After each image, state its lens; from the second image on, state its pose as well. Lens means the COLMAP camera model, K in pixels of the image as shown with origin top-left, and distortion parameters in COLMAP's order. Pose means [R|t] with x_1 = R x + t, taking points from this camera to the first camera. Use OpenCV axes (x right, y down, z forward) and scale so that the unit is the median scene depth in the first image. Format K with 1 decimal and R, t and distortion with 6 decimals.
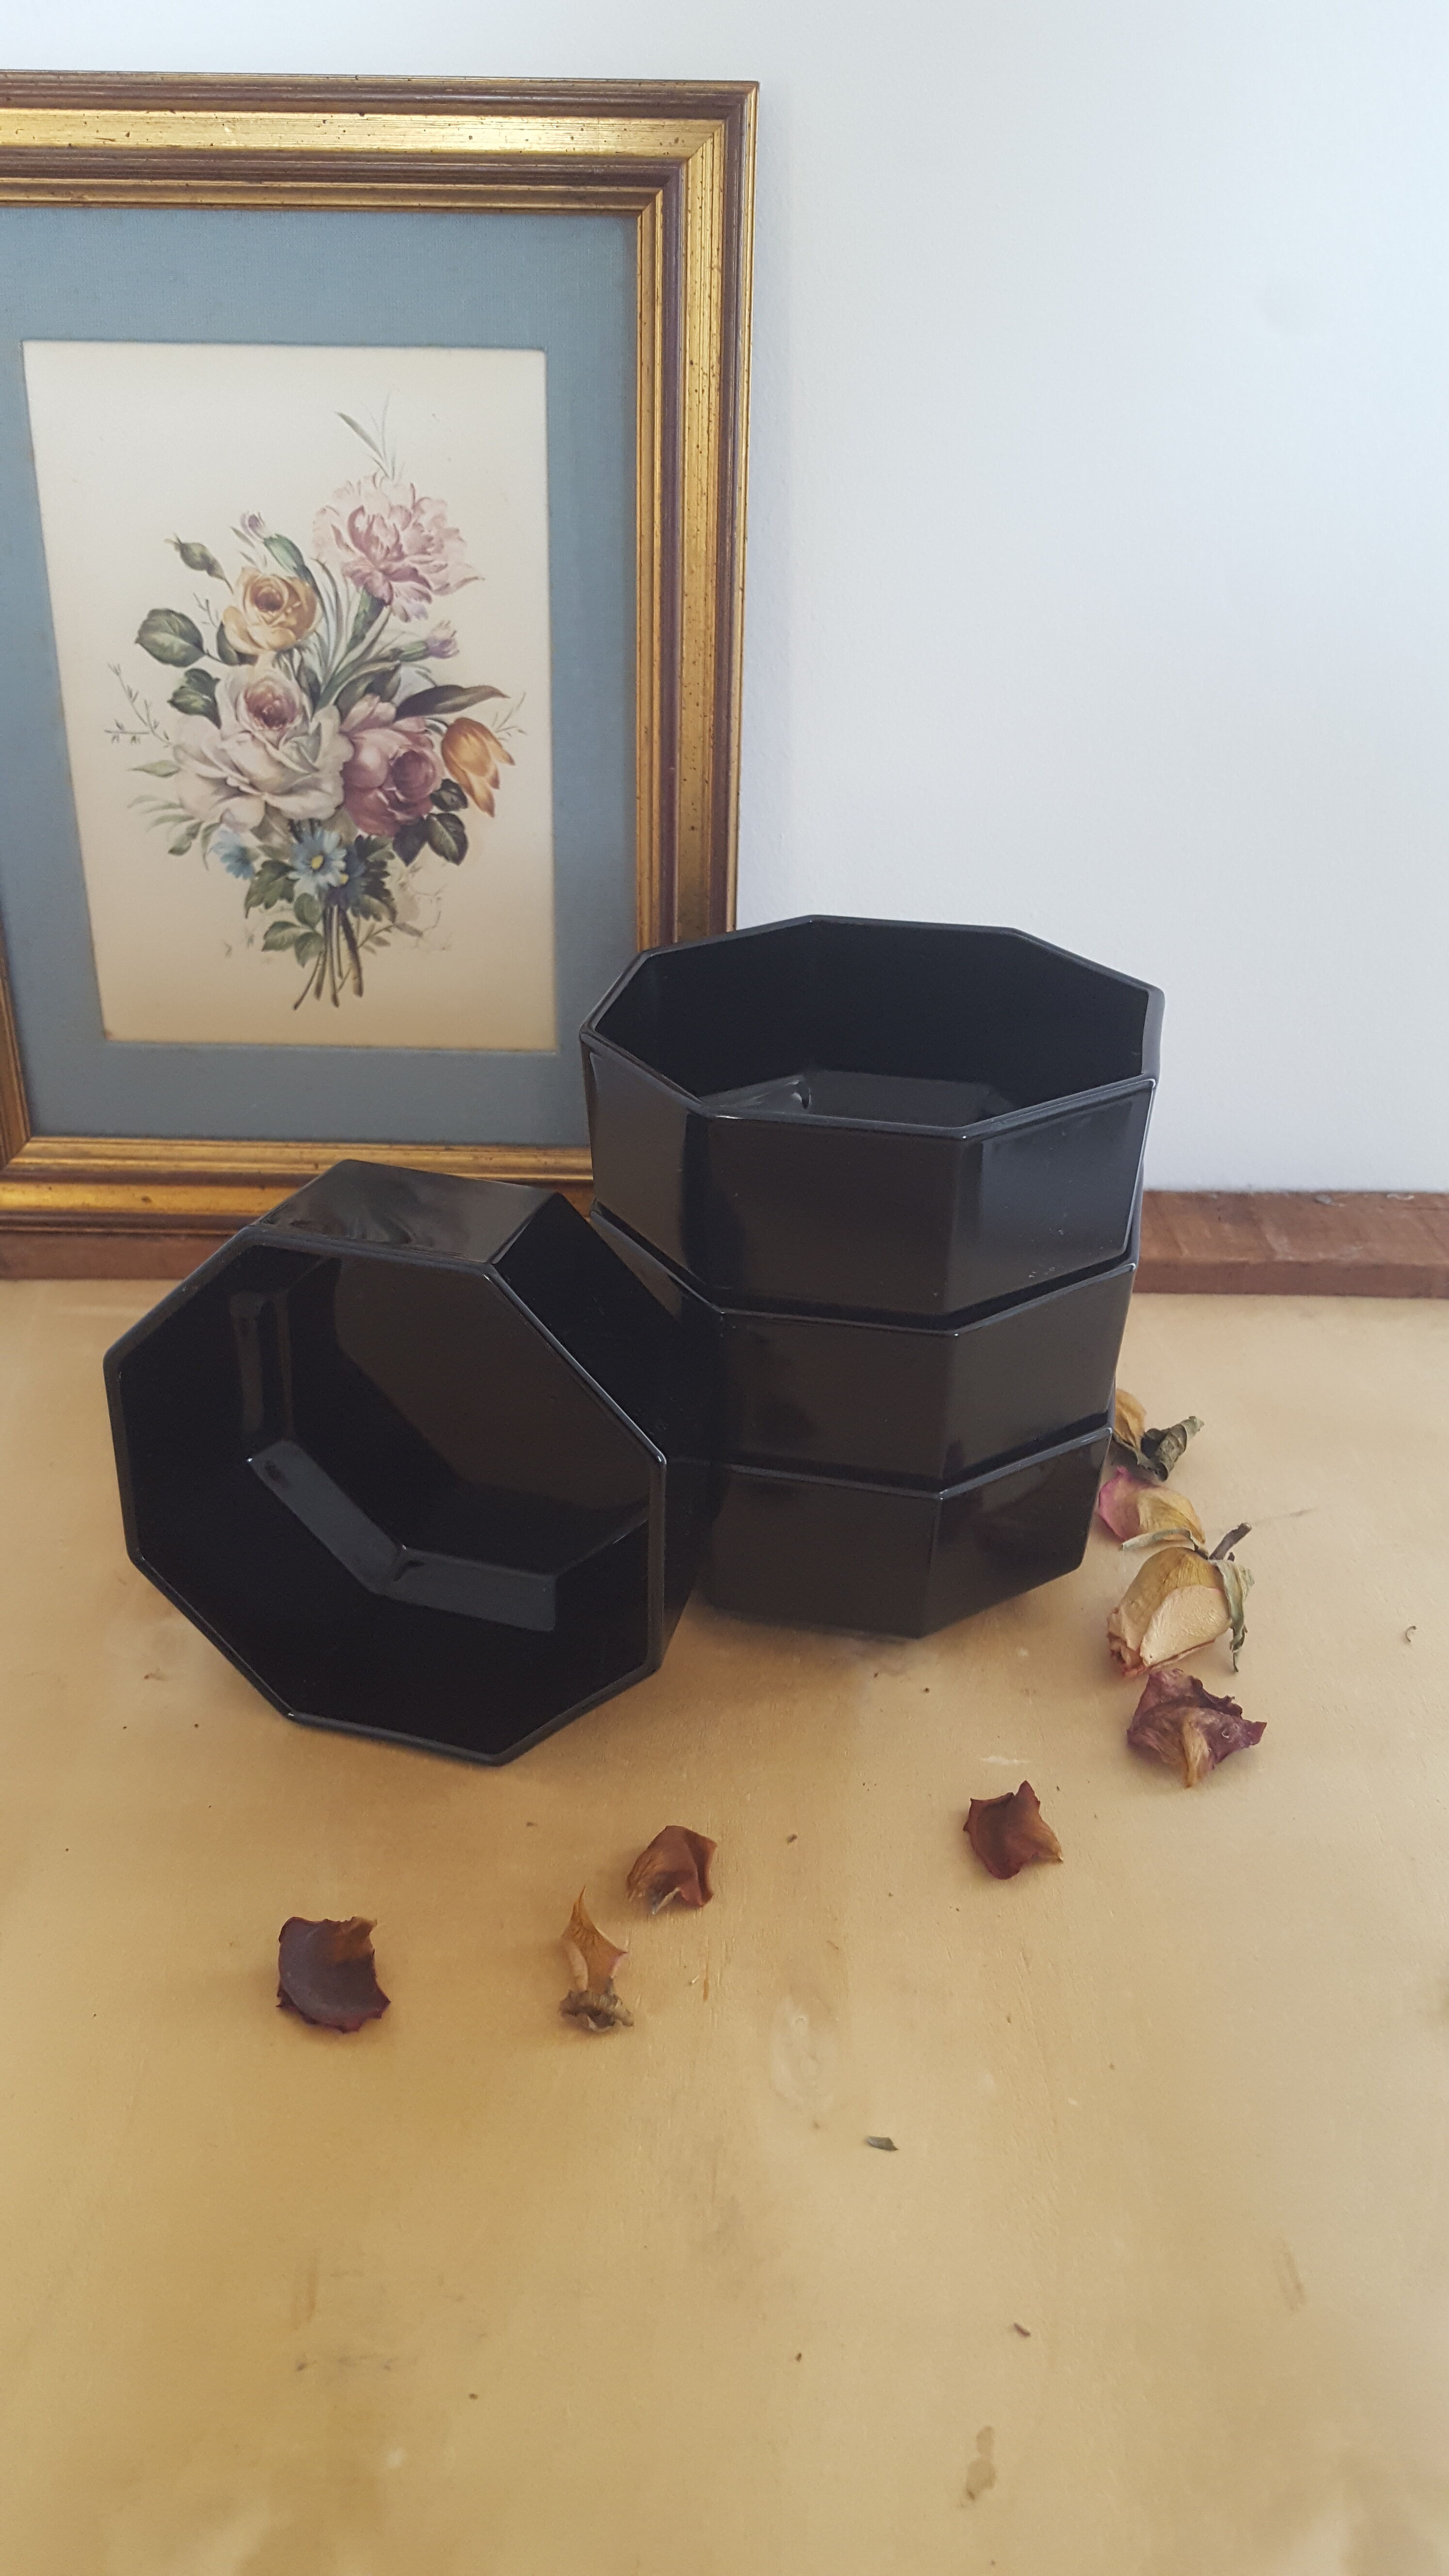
lens RADIAL K [[1946.9, 0, 718.1], [0, 1946.9, 1327.2], [0, 0, 1]] dist [0.113661, -0.279533]
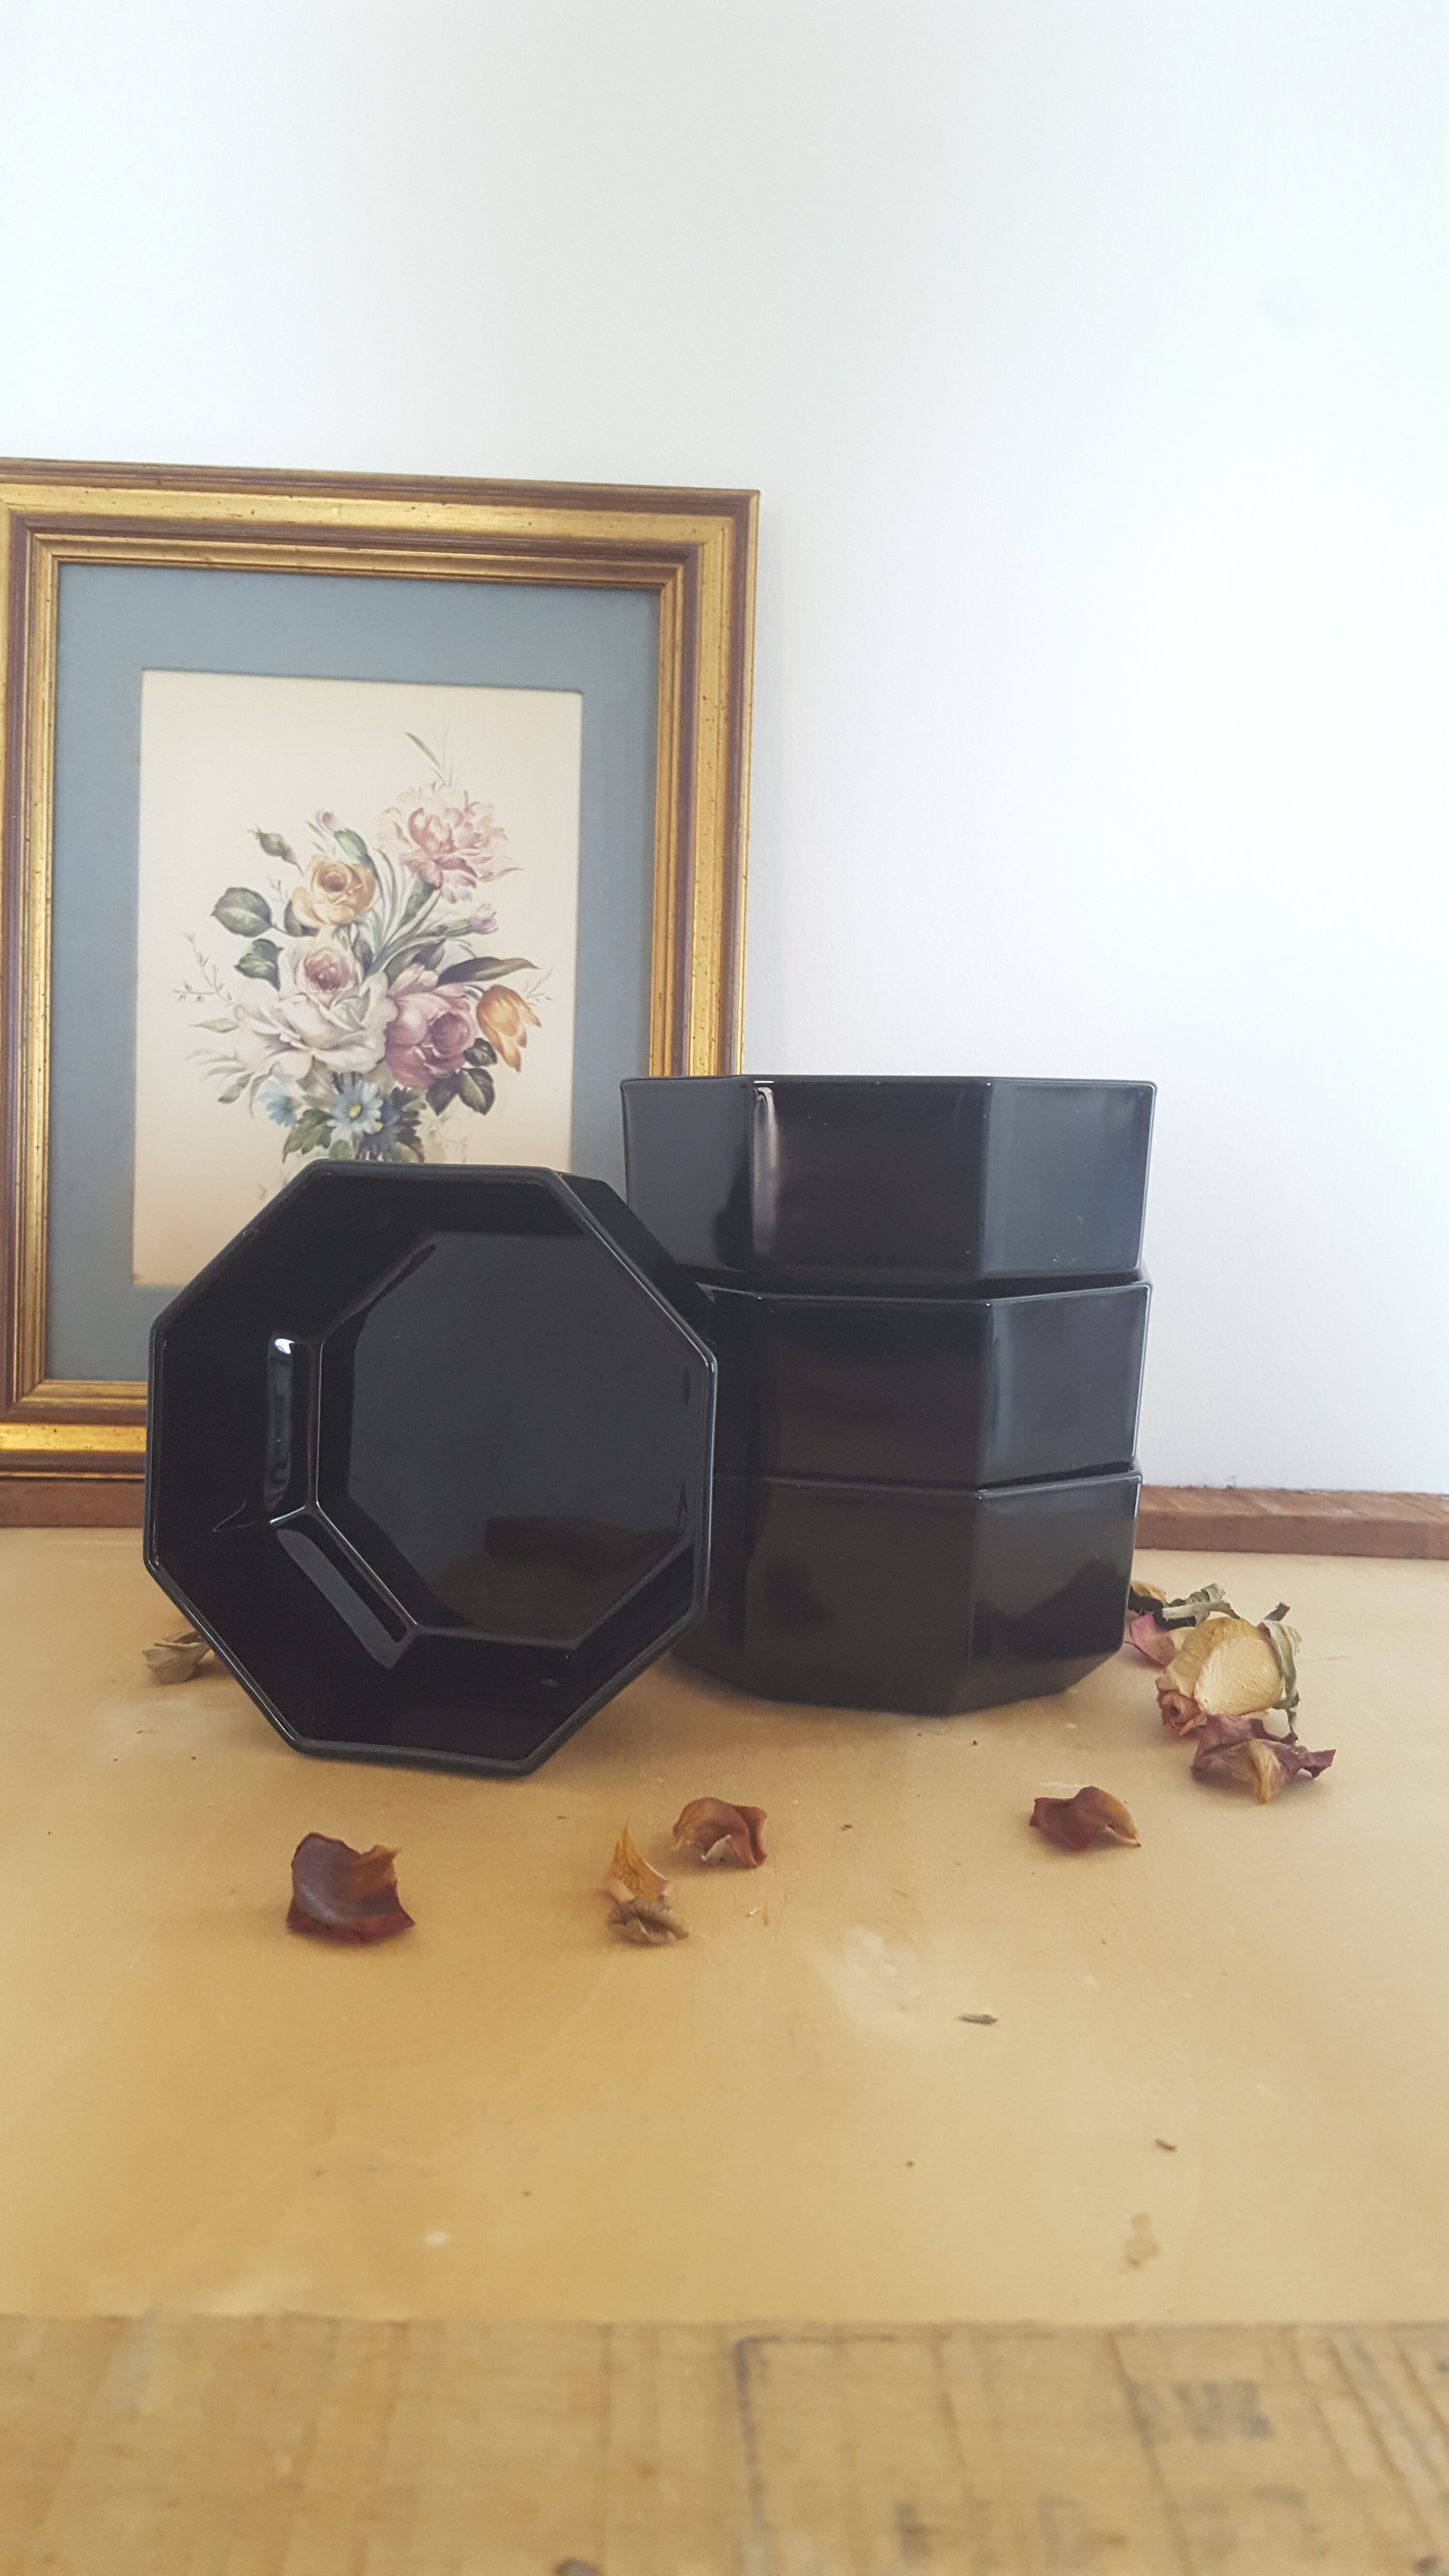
lens RADIAL K [[1973.0, 0, 724.5], [0, 1973.0, 1288.0], [0, 0, 1]] dist [0.114346, -0.274586]
pose [[0.999109, 0.005542, 0.041839, -0.047006], [0.012586, 0.907108, -0.420710, 0.331523], [-0.040284, 0.420862, 0.906230, 0.039073]]
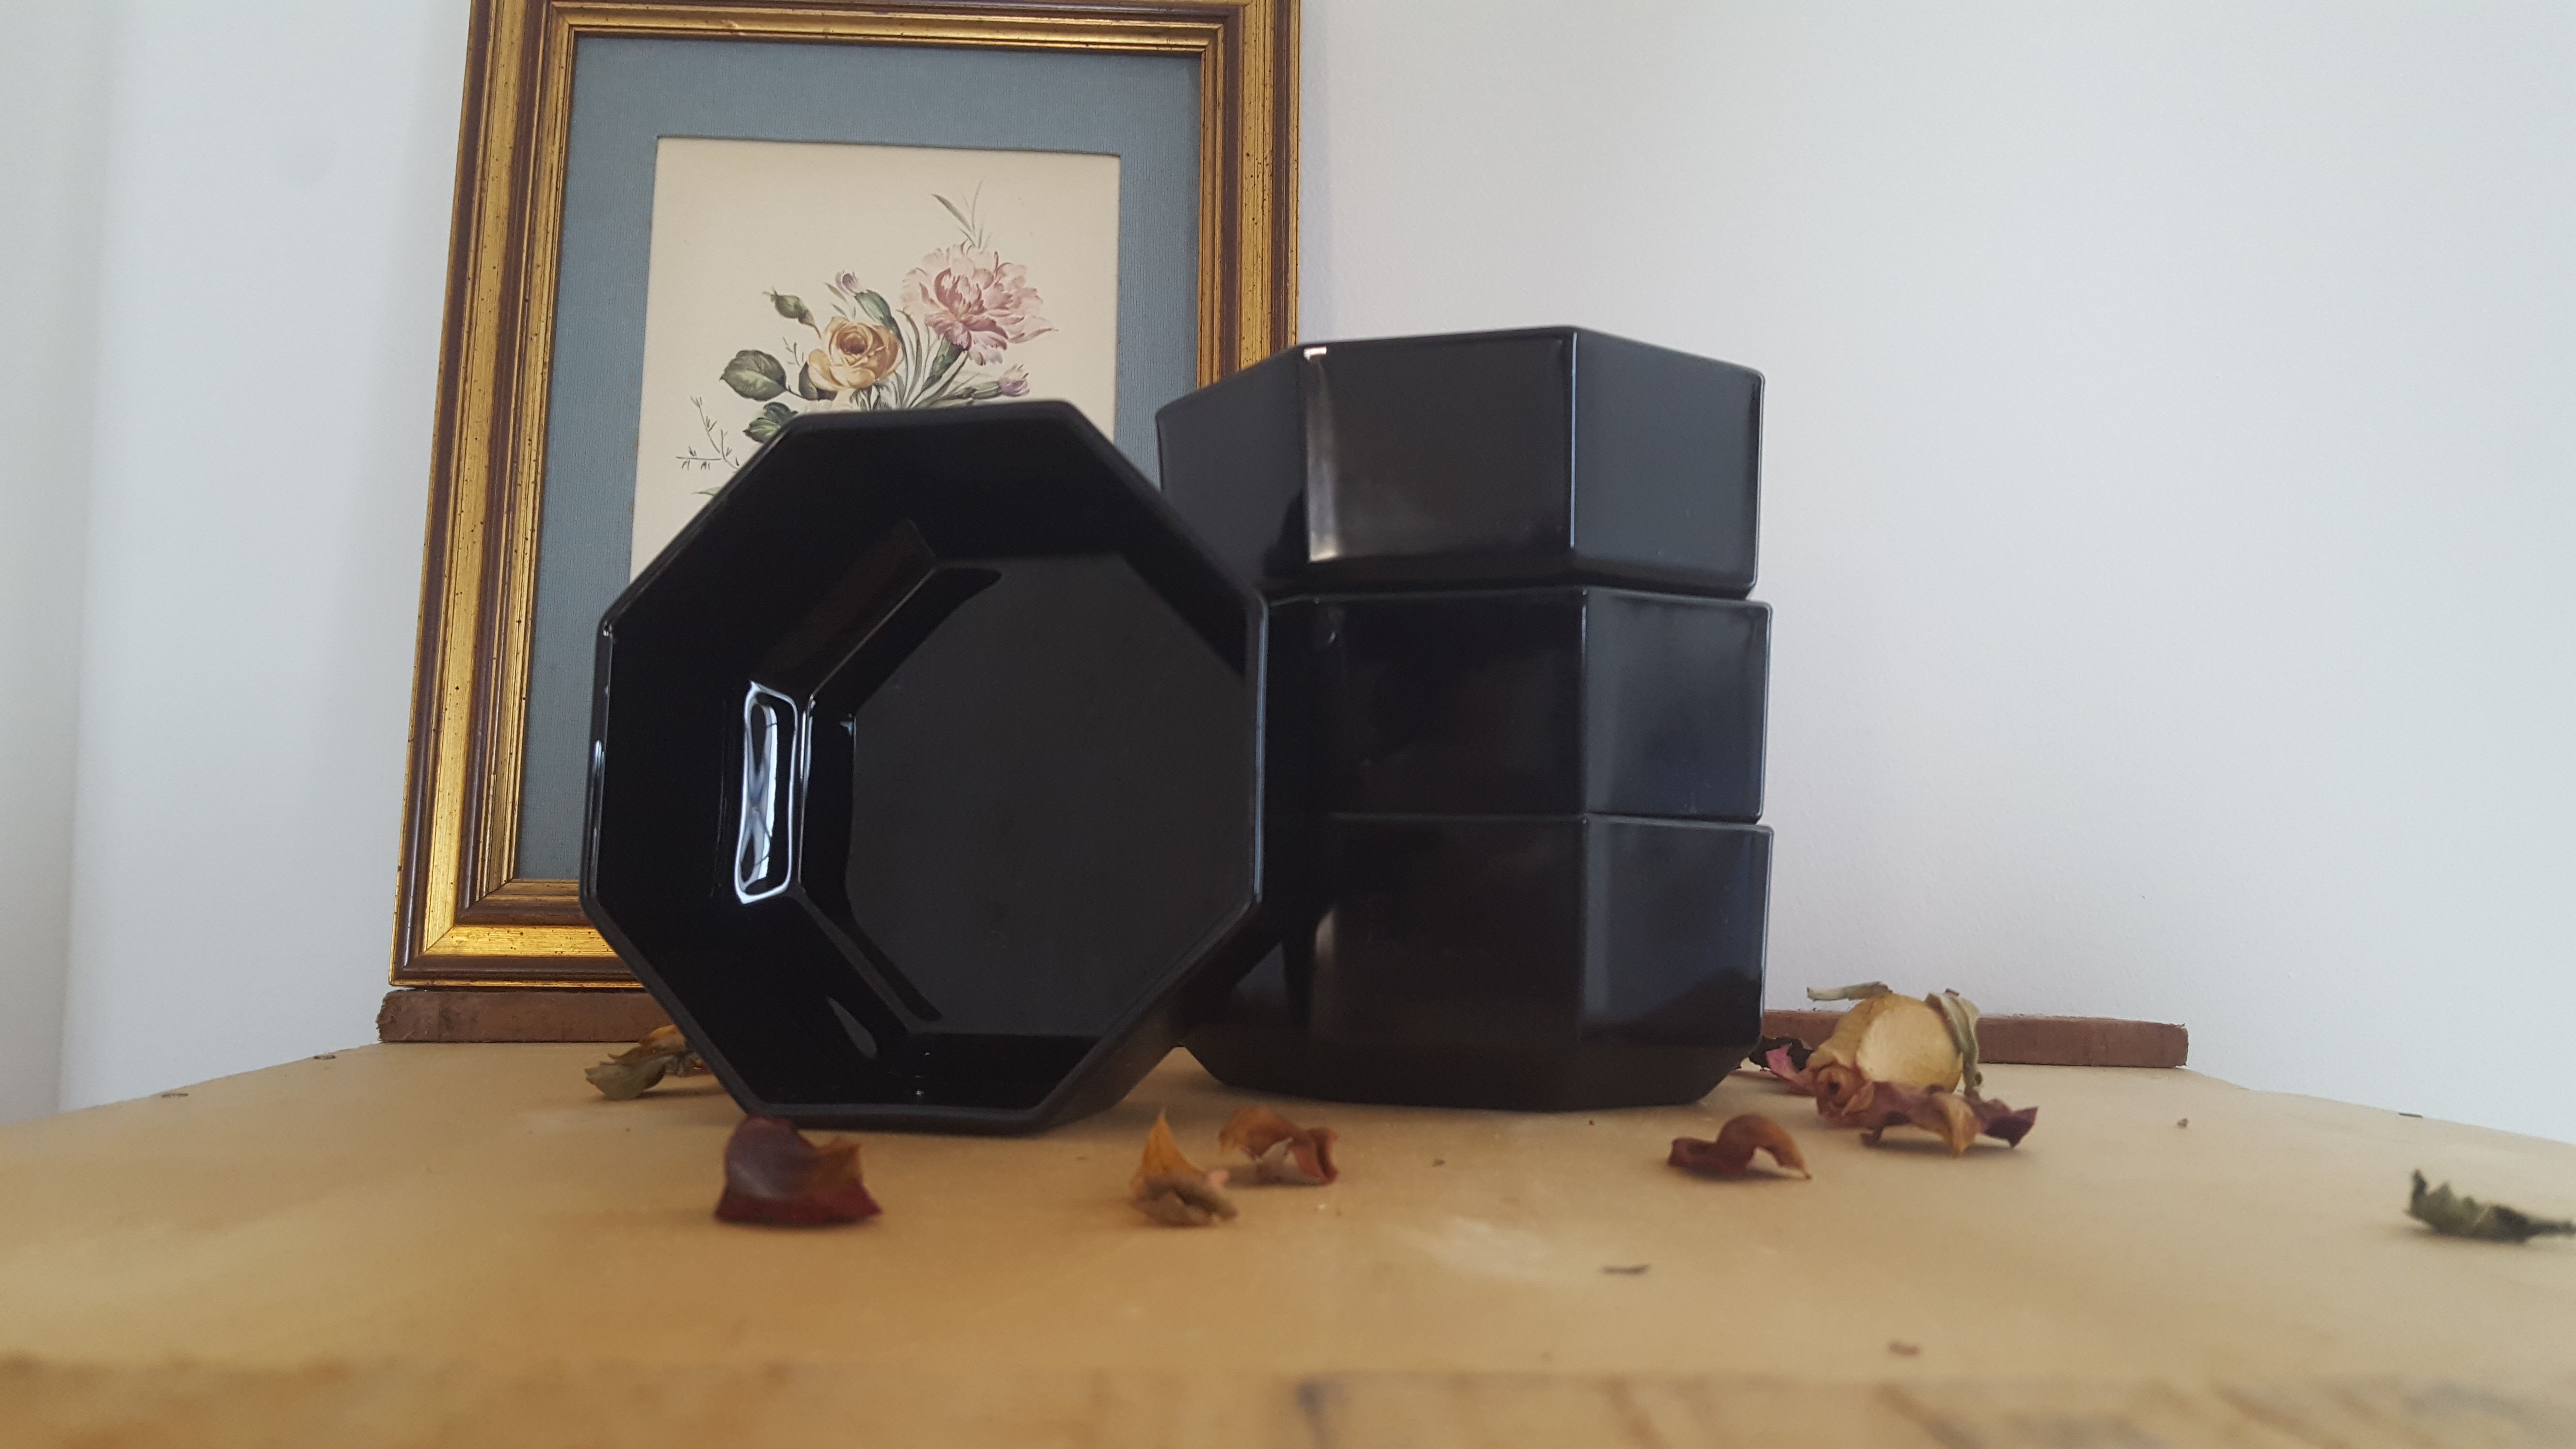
lens RADIAL K [[1946.9, 0, 1294.4], [0, 1946.9, 798.8], [0, 0, 1]] dist [0.113661, -0.279533]
pose [[0.998982, -0.006128, 0.044683, -0.037496], [0.031102, 0.811073, -0.584118, 0.456178], [-0.032662, 0.584913, 0.810438, 0.267401]]
